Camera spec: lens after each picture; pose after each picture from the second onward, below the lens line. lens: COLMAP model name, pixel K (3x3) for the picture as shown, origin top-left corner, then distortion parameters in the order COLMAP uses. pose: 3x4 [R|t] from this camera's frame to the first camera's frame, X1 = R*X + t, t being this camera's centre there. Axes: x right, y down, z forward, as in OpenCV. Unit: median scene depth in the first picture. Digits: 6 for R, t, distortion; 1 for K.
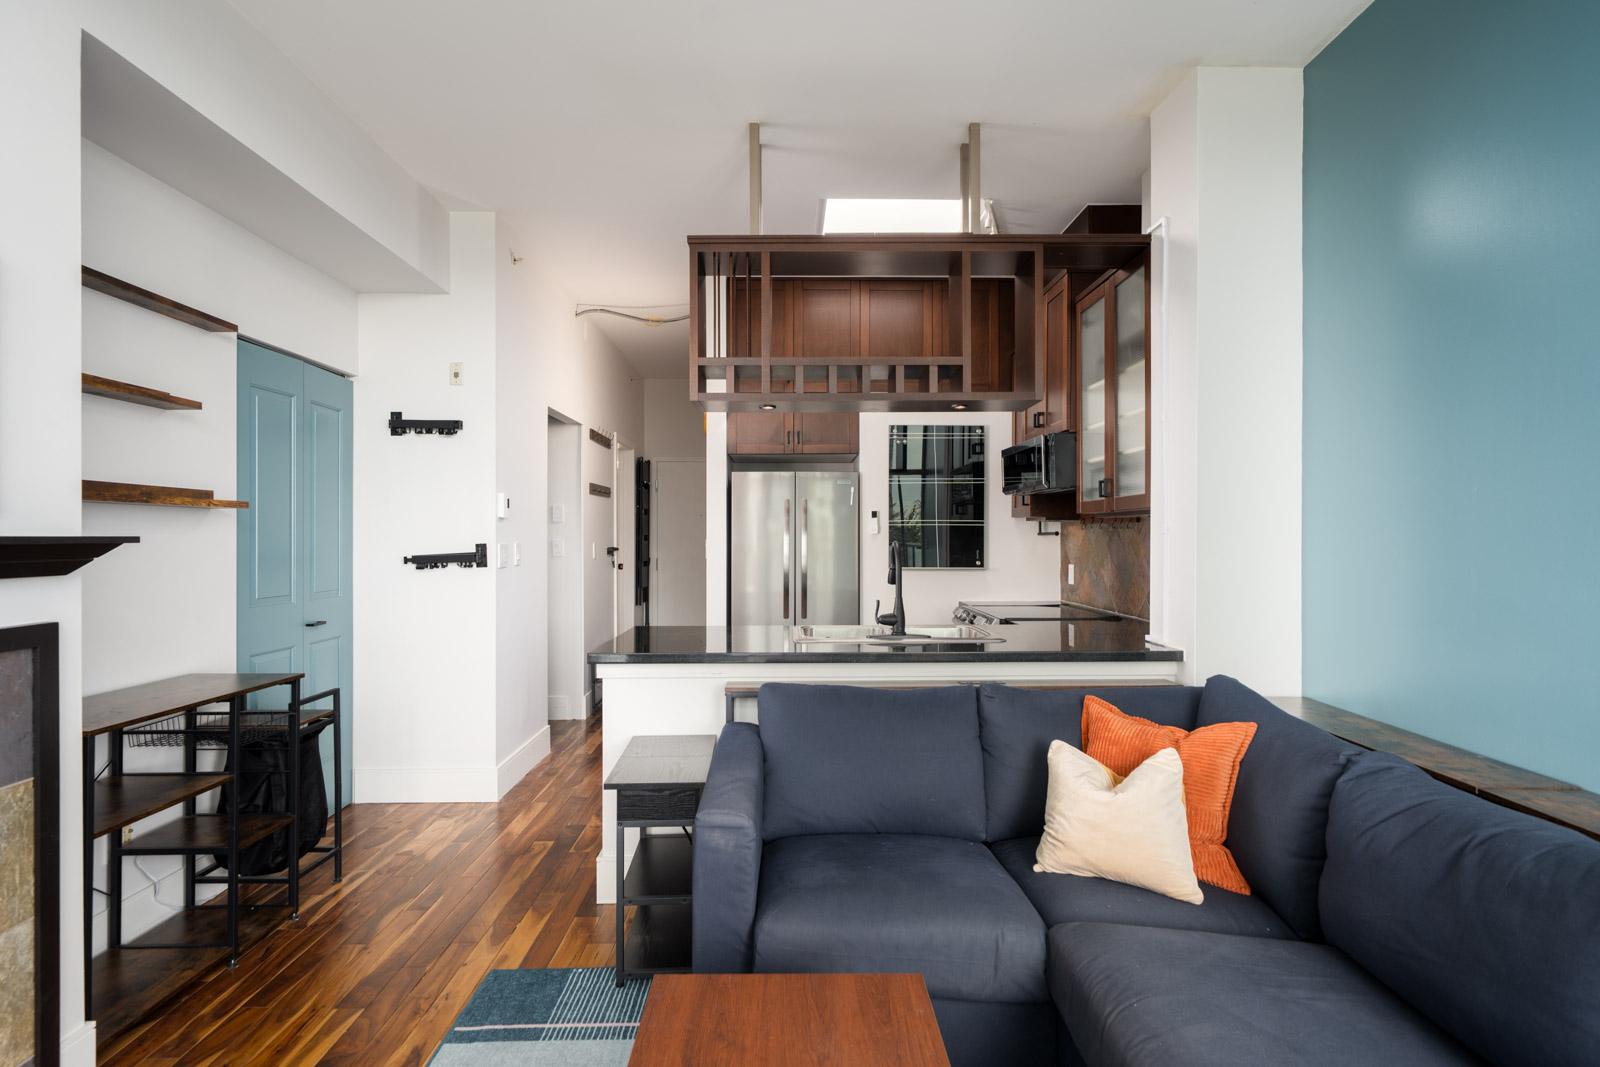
lens RADIAL K [[830.6, 0, 799.4], [0, 830.6, 536.4], [0, 0, 1]] dist [0.000670, 0.000243]
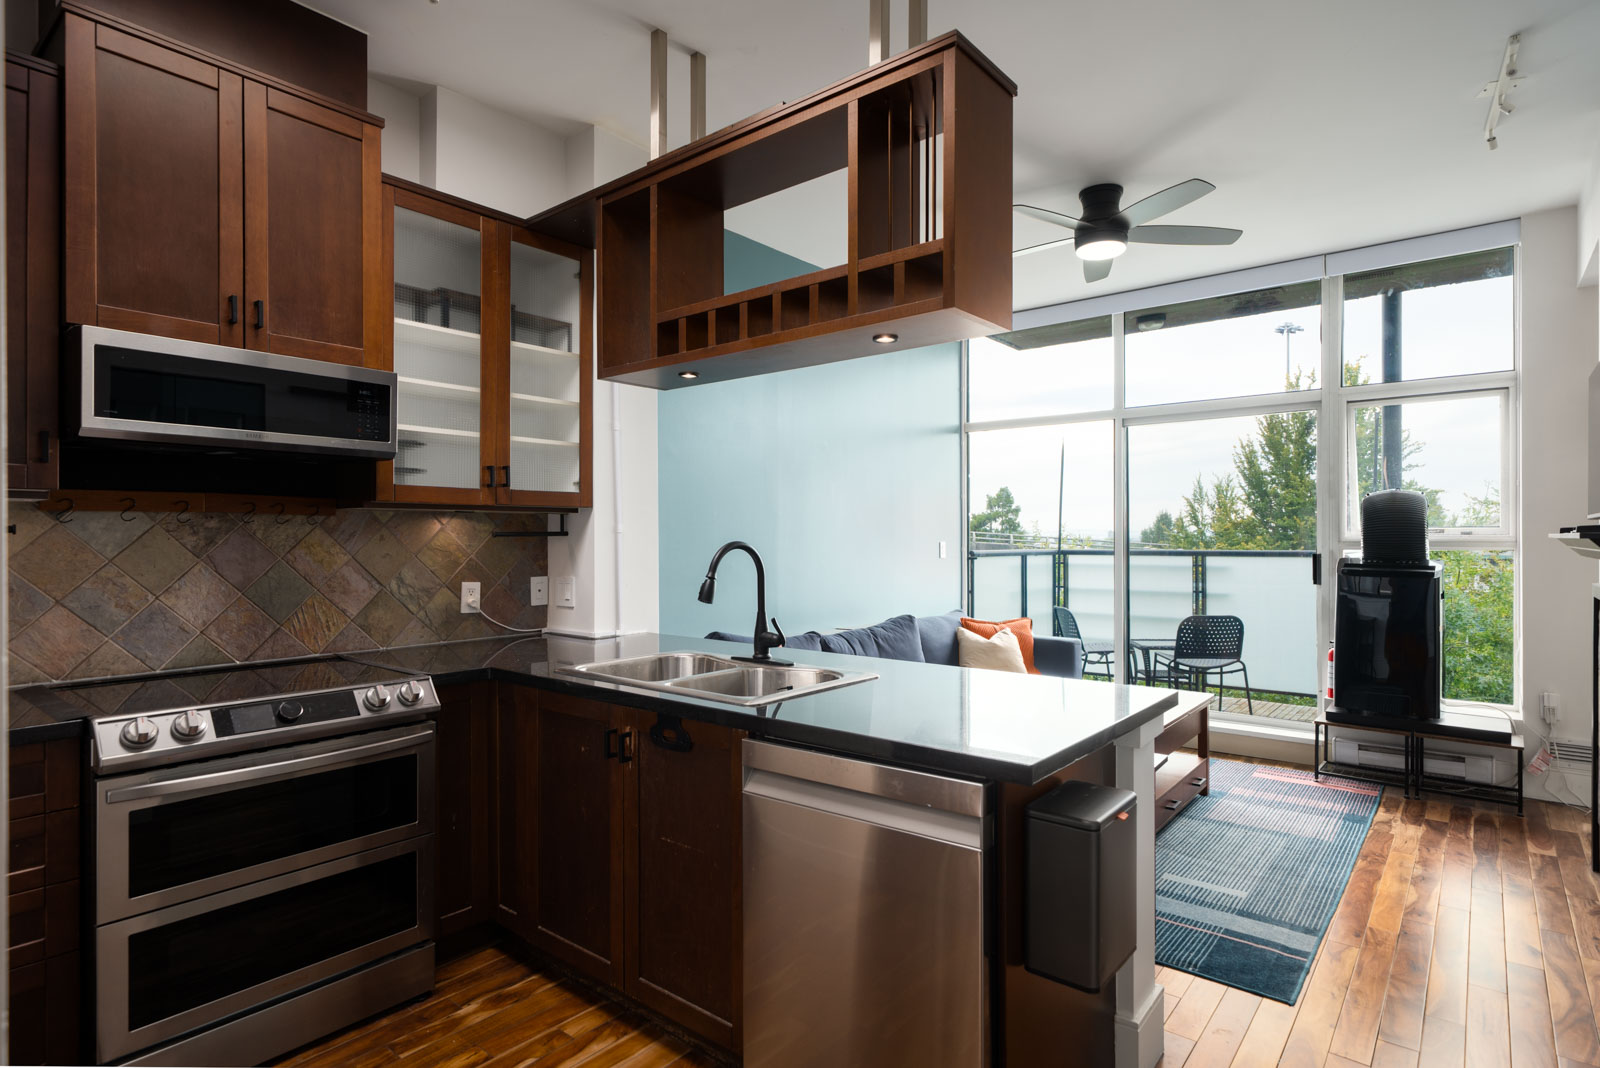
lens RADIAL K [[830.6, 0, 799.4], [0, 830.6, 536.9], [0, 0, 1]] dist [0.000670, 0.000243]
pose [[-0.763751, 0.002999, 0.645504, -0.411878], [0.003275, 0.999994, -0.000772, 0.002924], [-0.645503, 0.001524, -0.763756, 1.544125]]
